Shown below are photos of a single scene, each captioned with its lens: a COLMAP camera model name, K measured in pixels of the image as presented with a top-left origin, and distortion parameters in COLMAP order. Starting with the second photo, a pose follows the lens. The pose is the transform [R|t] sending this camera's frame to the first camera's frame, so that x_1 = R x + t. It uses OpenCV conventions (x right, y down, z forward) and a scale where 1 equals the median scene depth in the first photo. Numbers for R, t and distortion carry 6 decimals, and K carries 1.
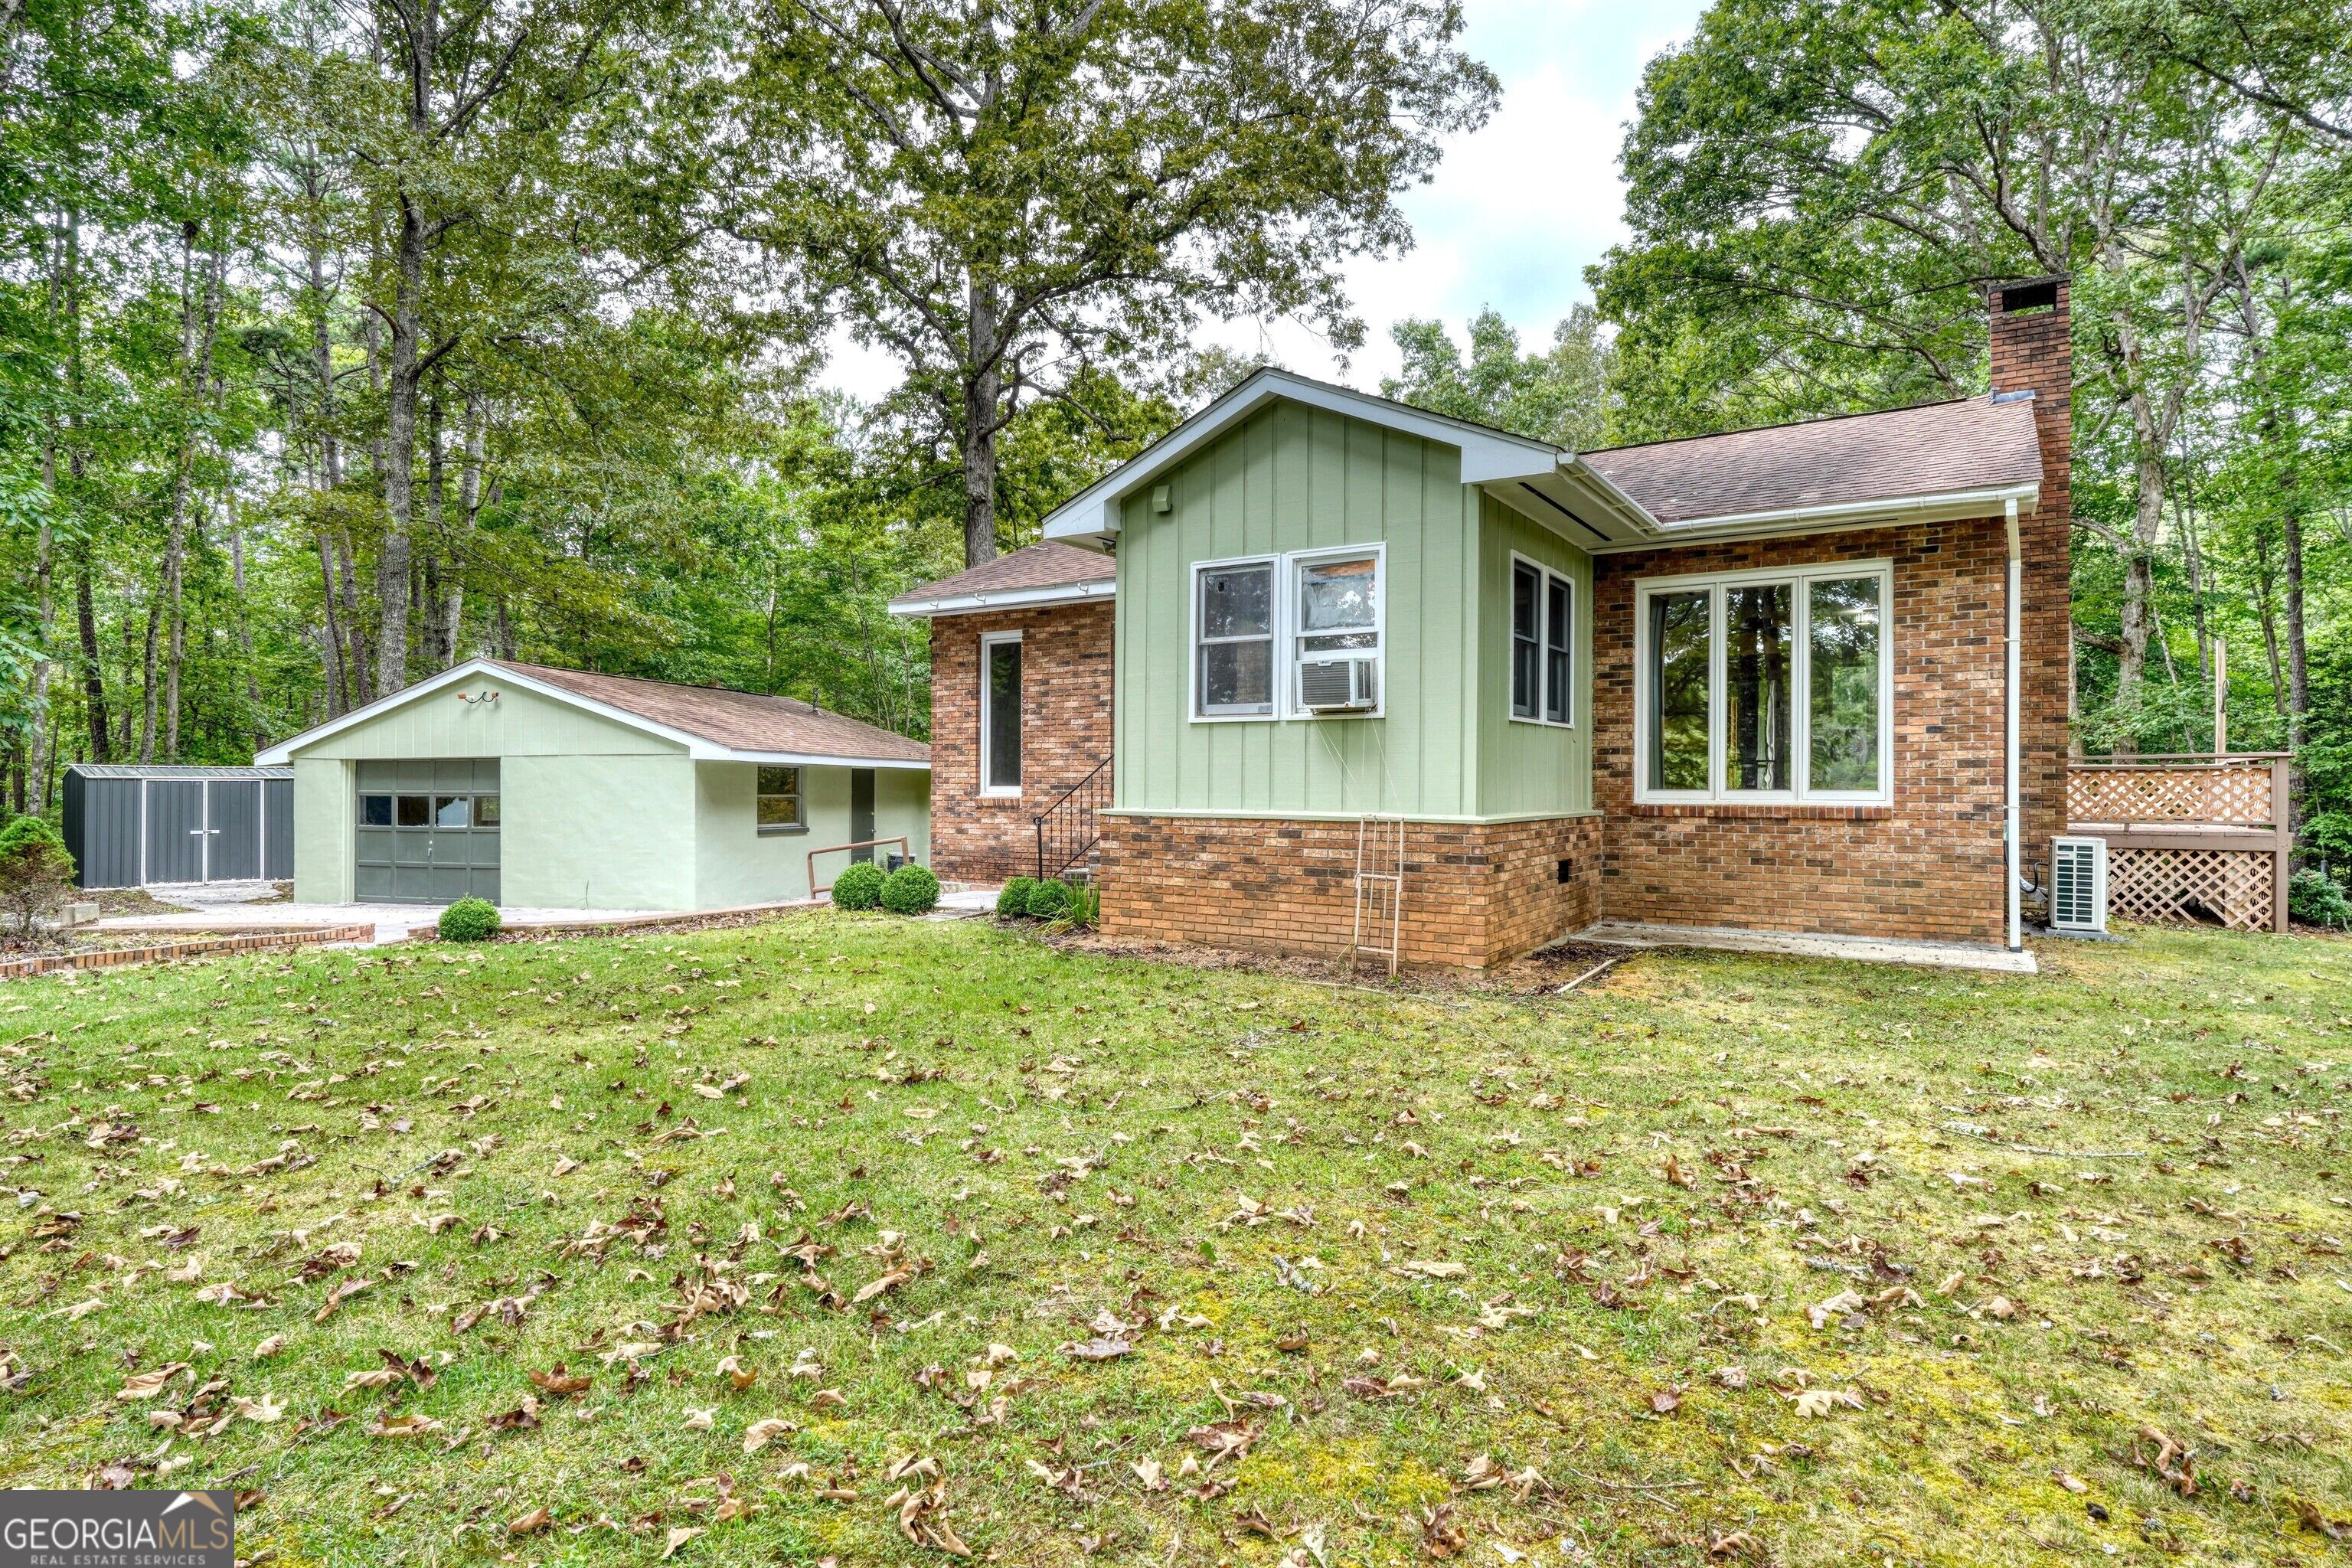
lens RADIAL K [[1271.4, 0, 1167.5], [0, 1271.4, 791.8], [0, 0, 1]] dist [0.000226, 0.000303]
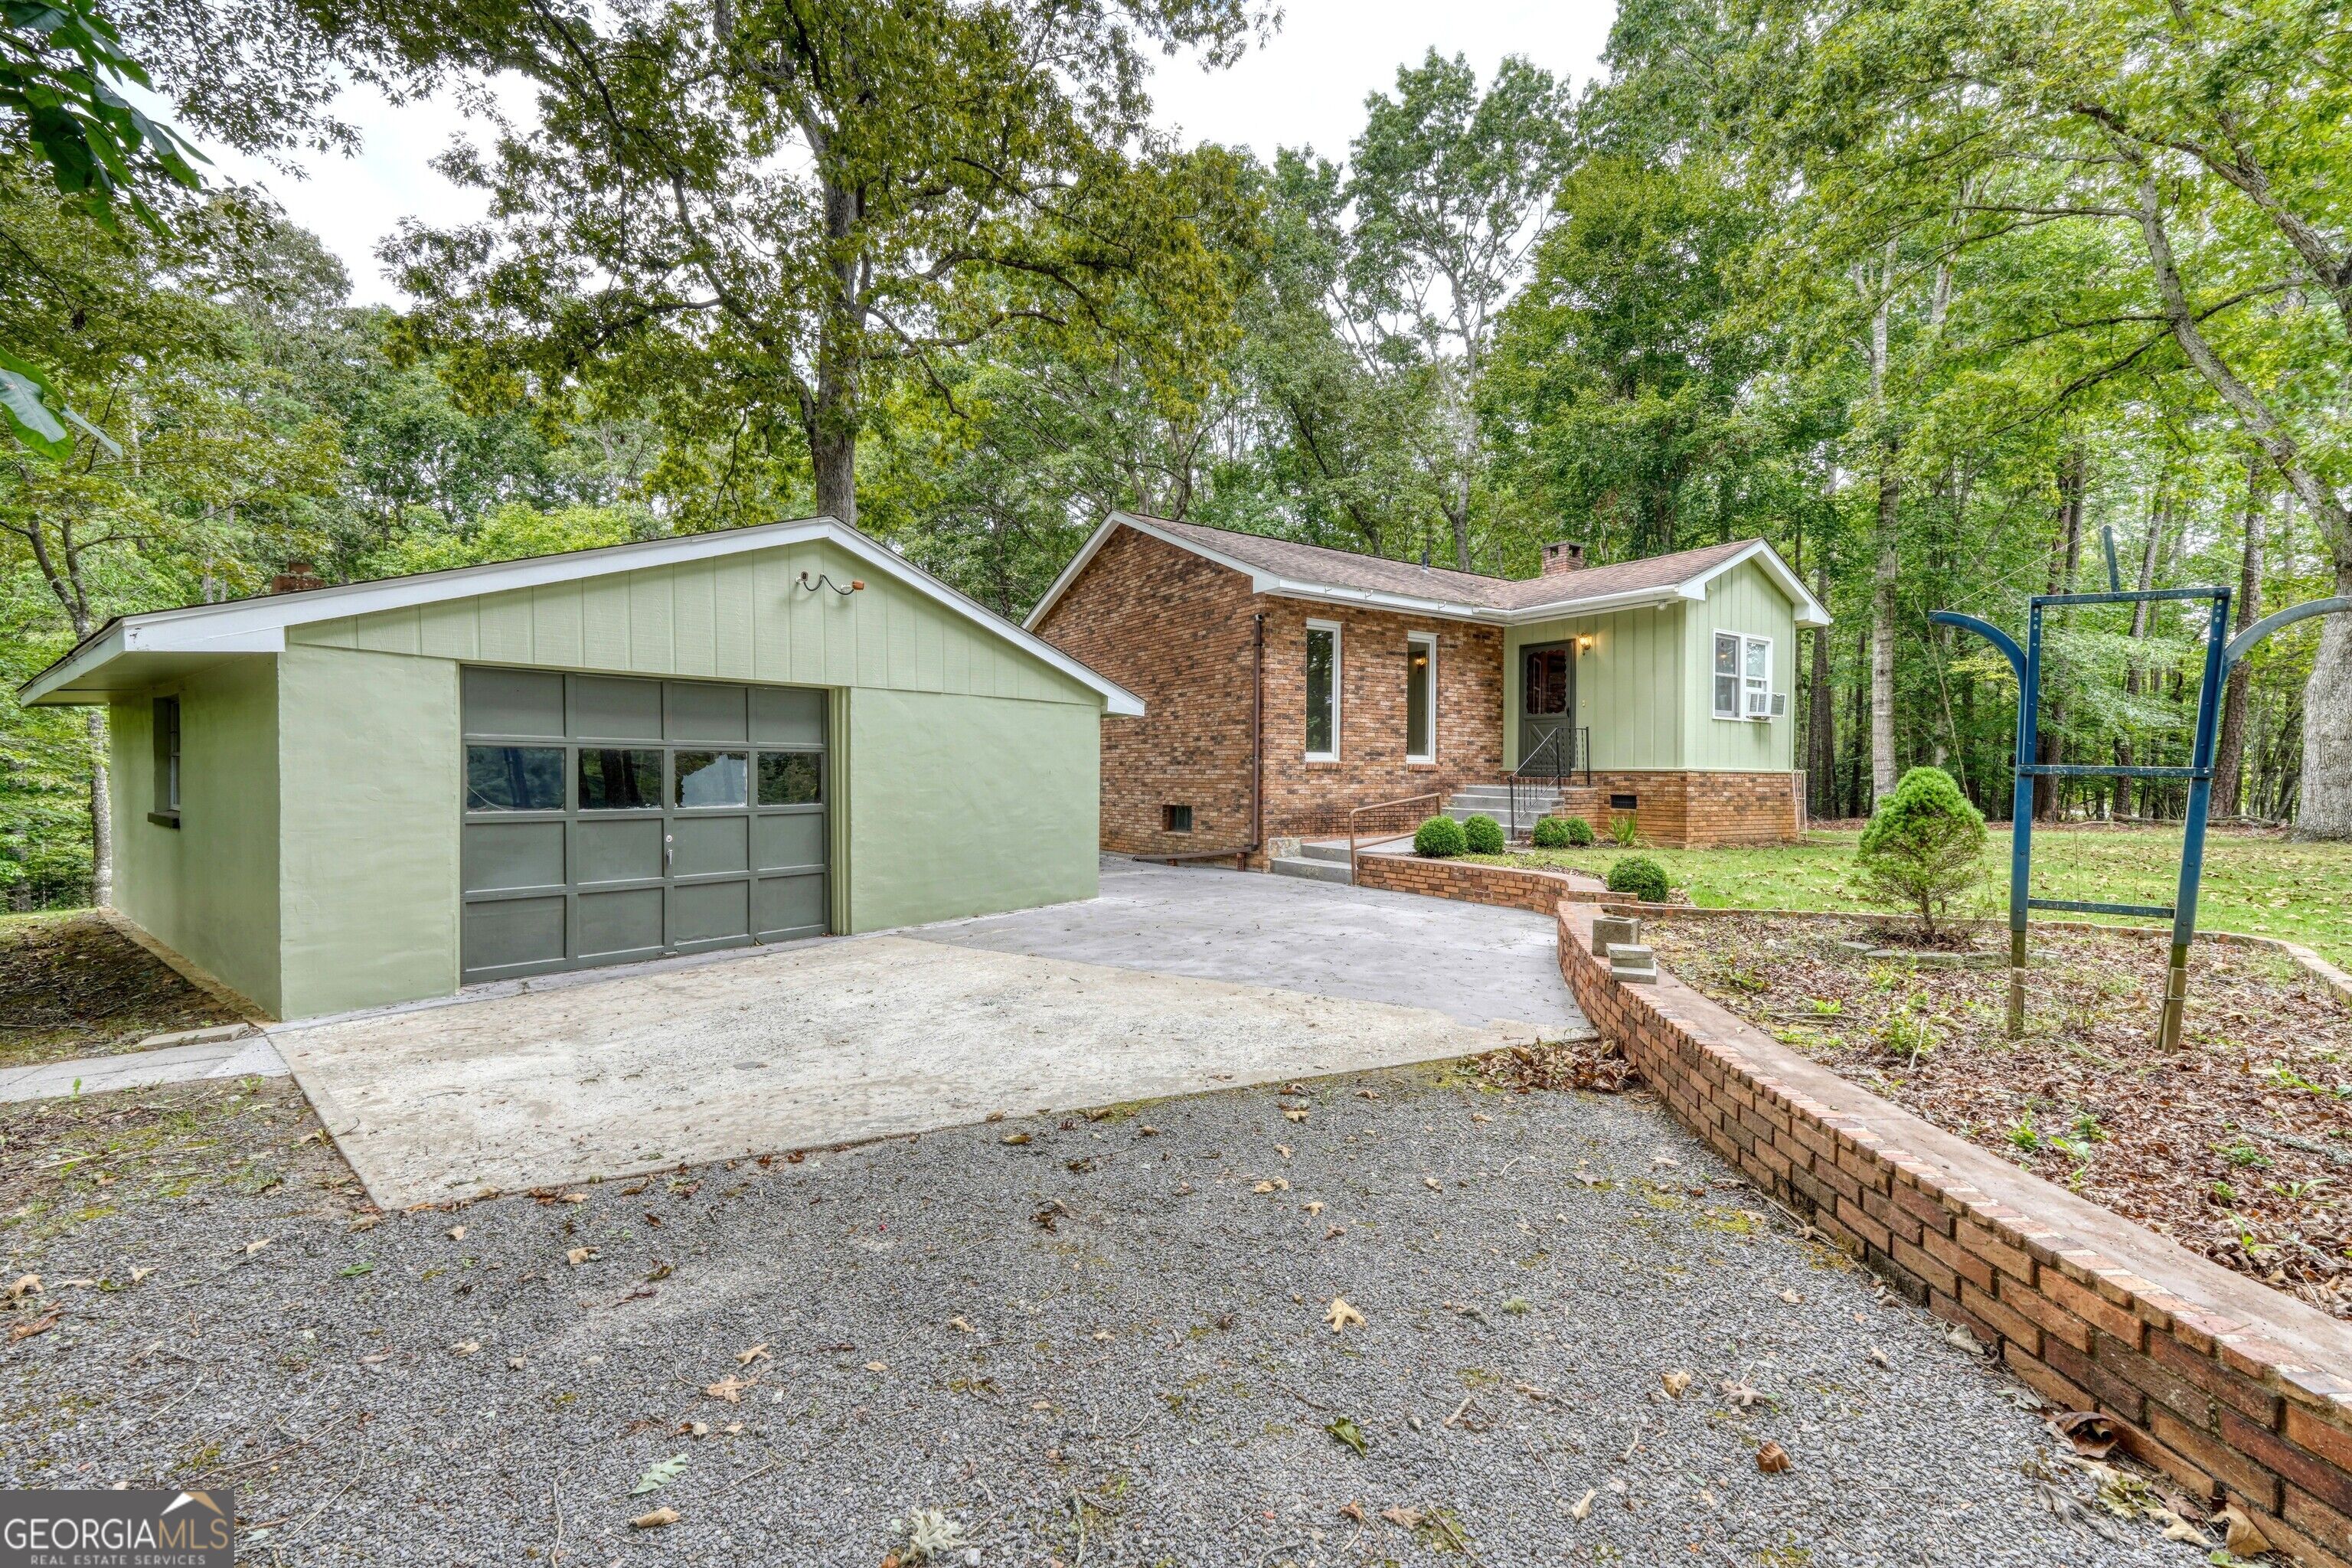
lens RADIAL K [[998.2, 0, 1186.4], [0, 998.2, 781.3], [0, 0, 1]] dist [-0.003855, 0.002886]
pose [[0.385307, -0.008089, 0.922753, -1.021303], [-0.001399, 0.999955, 0.009350, 0.013802], [-0.922787, -0.004894, 0.385279, 0.757257]]
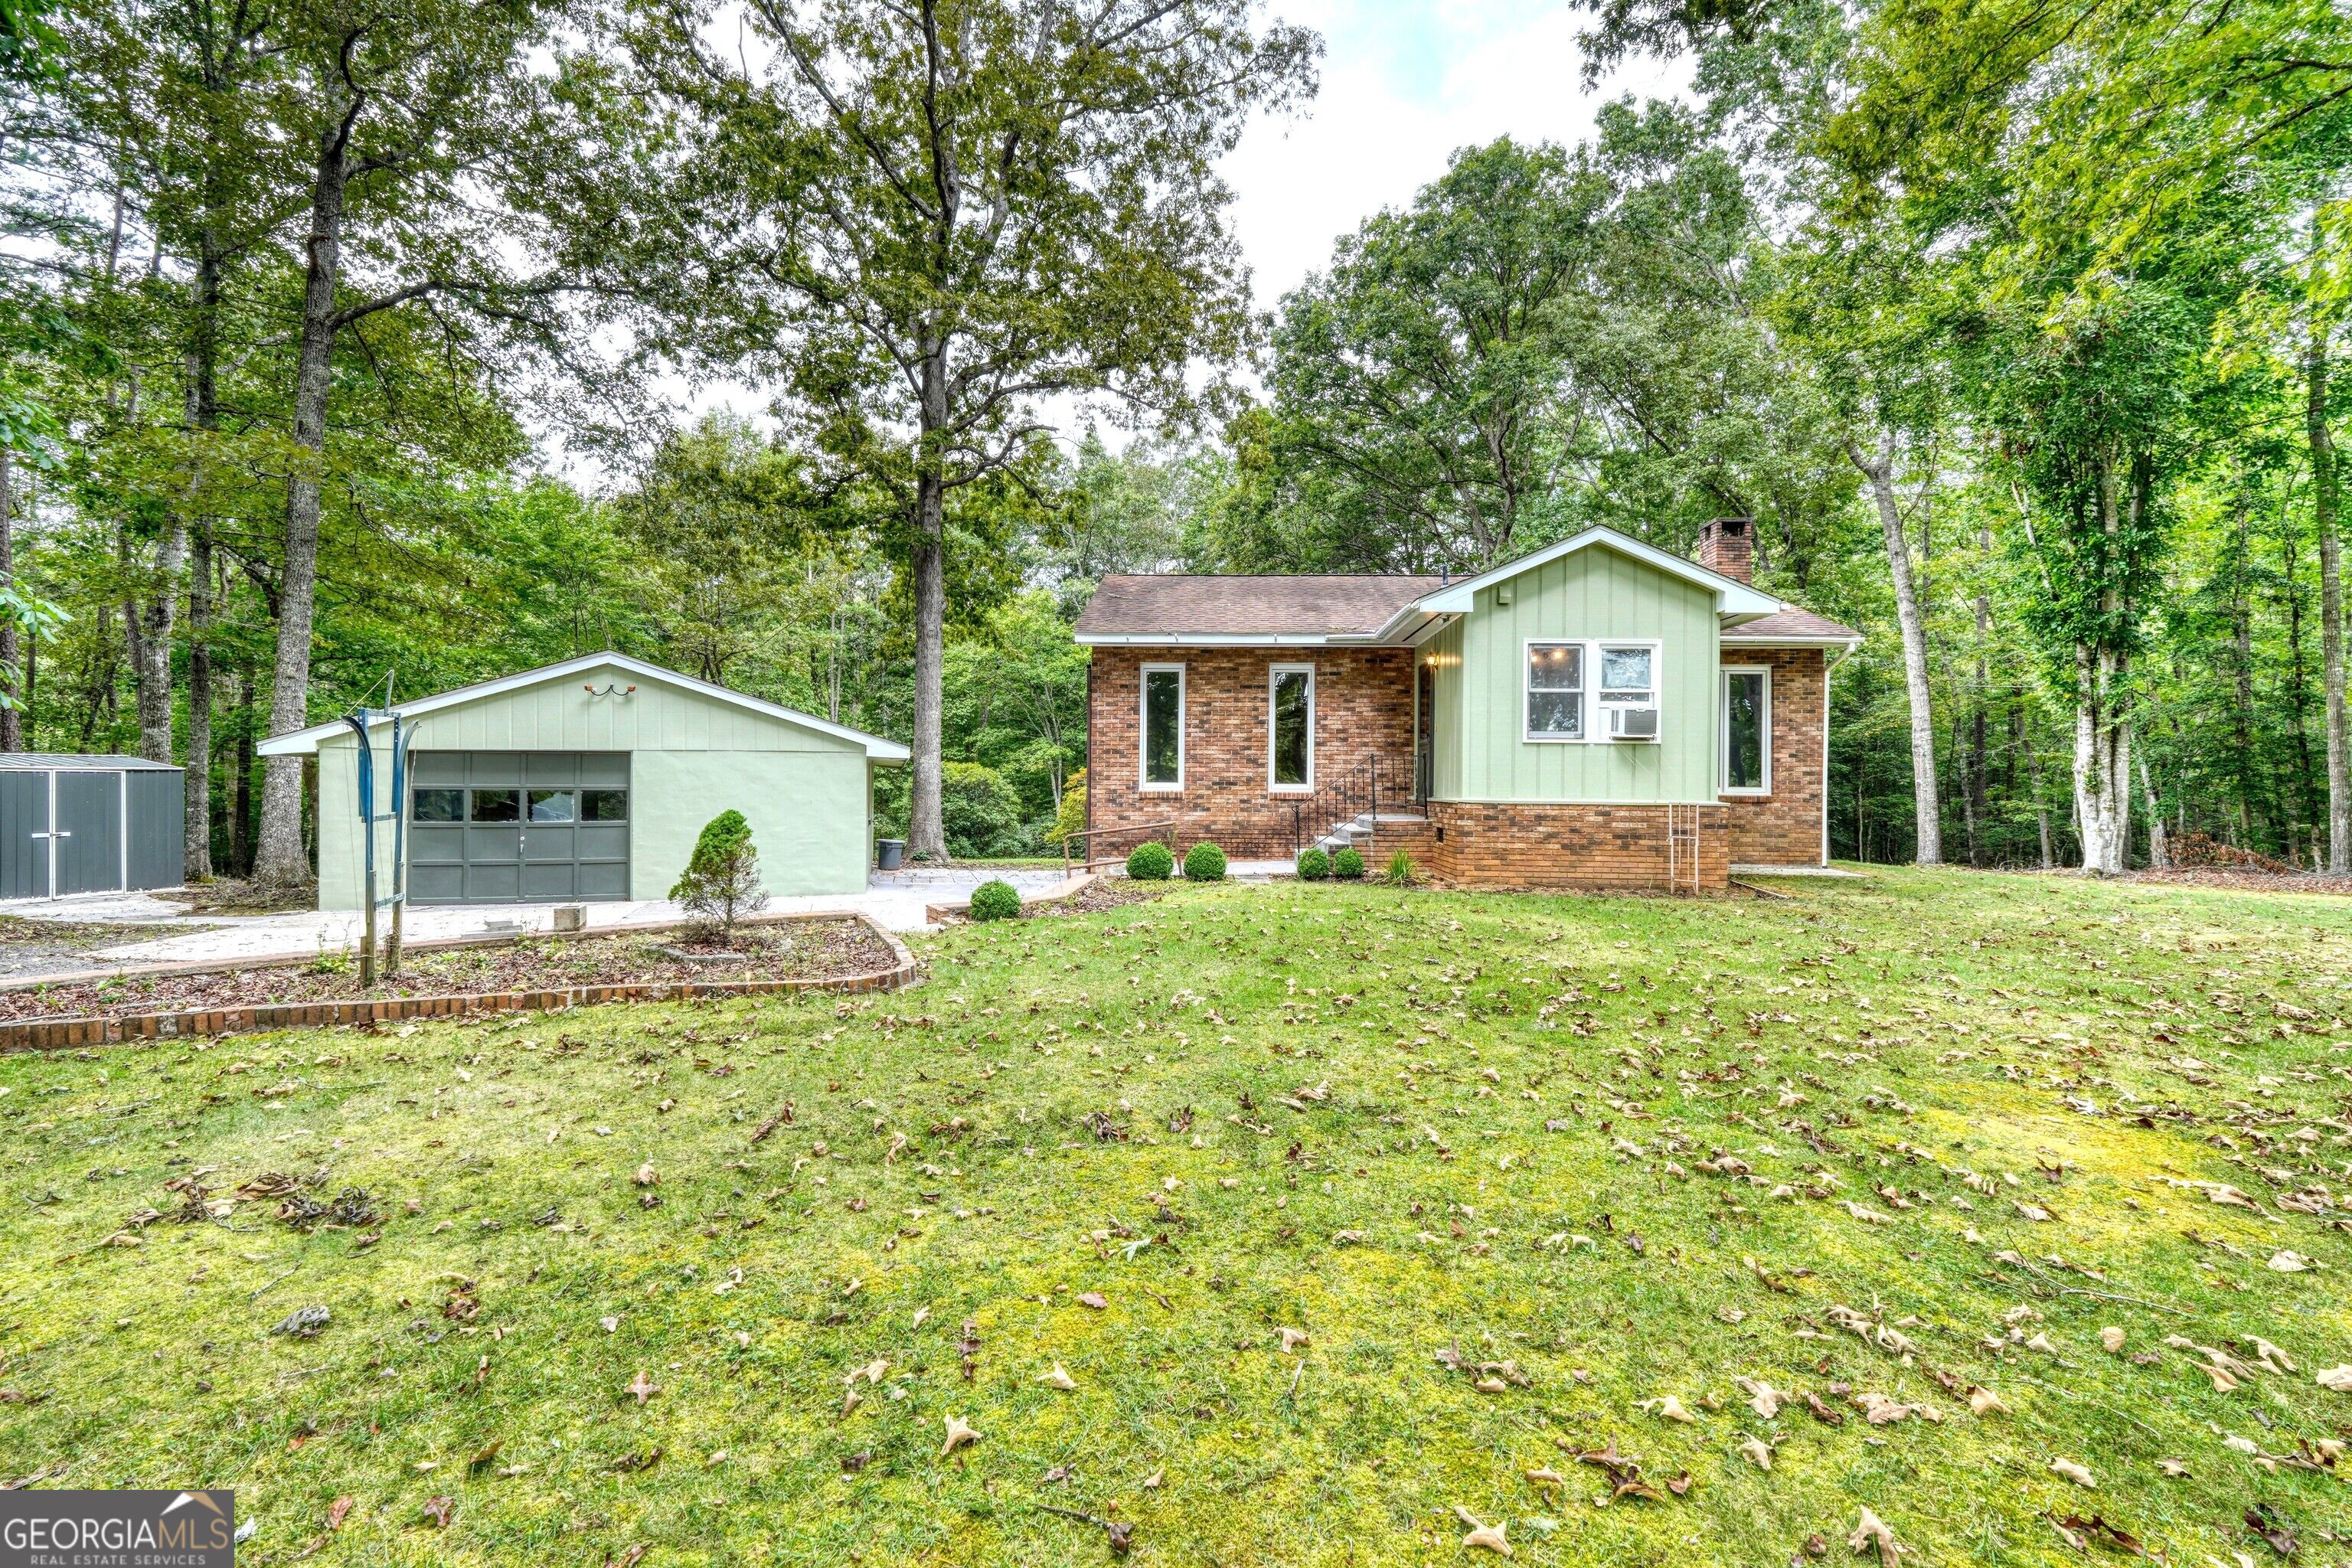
lens RADIAL K [[998.2, 0, 1173.7], [0, 998.2, 787.9], [0, 0, 1]] dist [-0.003855, 0.002886]
pose [[0.853883, 0.000841, 0.520464, -0.645854], [-0.001673, 0.999998, 0.001128, -0.000030], [-0.520462, -0.001834, 0.853883, 0.125211]]
